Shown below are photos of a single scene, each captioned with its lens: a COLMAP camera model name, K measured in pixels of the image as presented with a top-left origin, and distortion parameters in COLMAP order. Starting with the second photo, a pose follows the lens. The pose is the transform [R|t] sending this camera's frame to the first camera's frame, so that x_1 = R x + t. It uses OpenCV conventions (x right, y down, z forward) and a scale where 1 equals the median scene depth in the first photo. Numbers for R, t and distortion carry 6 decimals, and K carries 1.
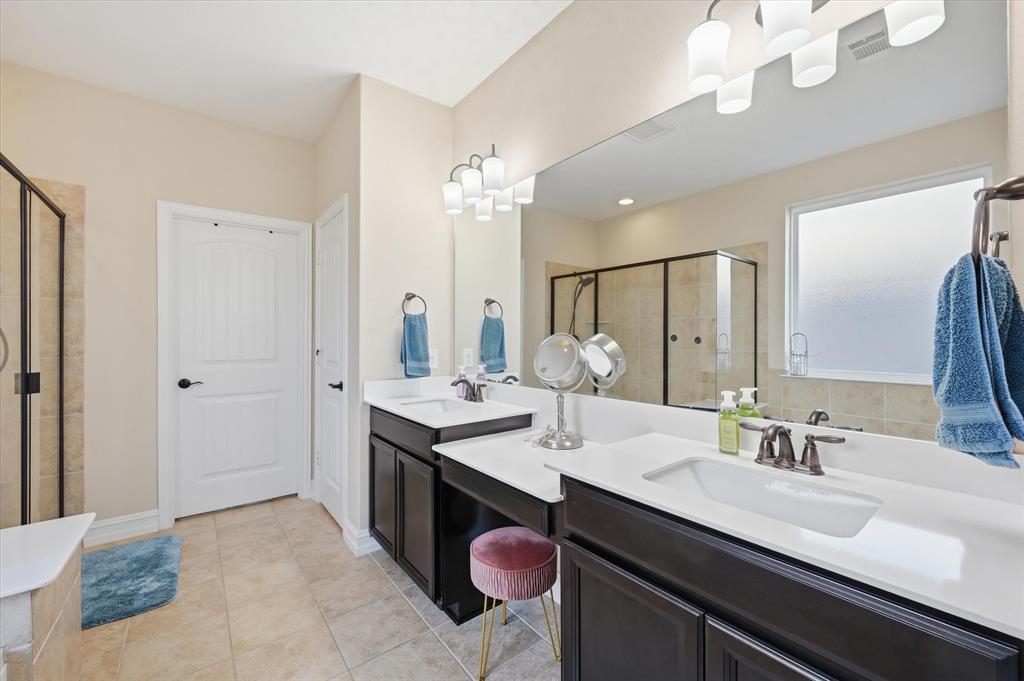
lens RADIAL K [[409.8, 0, 512.3], [0, 409.8, 336.7], [0, 0, 1]] dist [-0.000463, 0.000166]
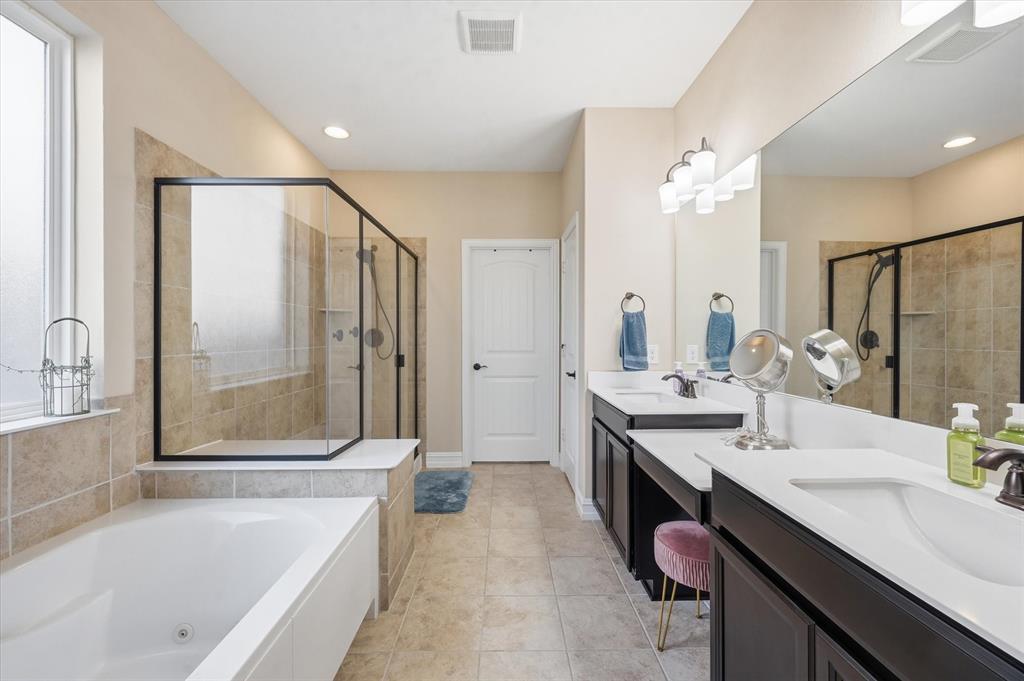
lens RADIAL K [[414.2, 0, 514.6], [0, 414.2, 334.4], [0, 0, 1]] dist [-0.000675, 0.000029]
pose [[0.800657, 0.000380, -0.599124, 0.179075], [0.001404, 0.999996, 0.002510, 0.000423], [0.599122, -0.002851, 0.800653, -0.068269]]
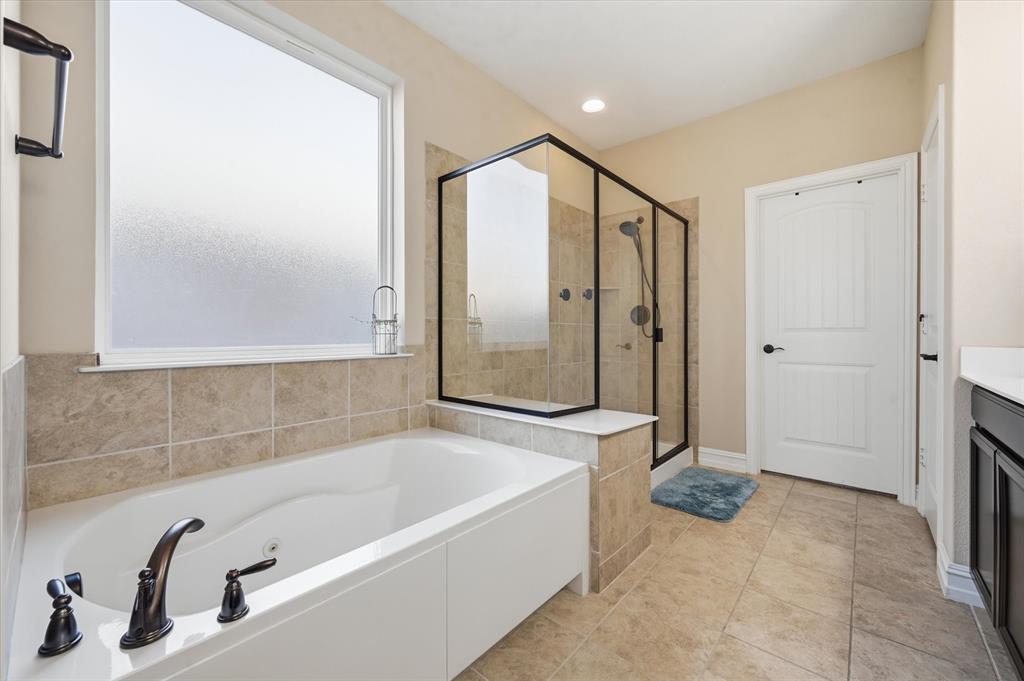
lens RADIAL K [[409.8, 0, 512.3], [0, 409.8, 336.7], [0, 0, 1]] dist [-0.000463, 0.000166]
pose [[0.185076, 0.001338, -0.982723, 0.169776], [0.003498, 0.999992, 0.002021, 0.090691], [0.982718, -0.003812, 0.185069, 0.149793]]
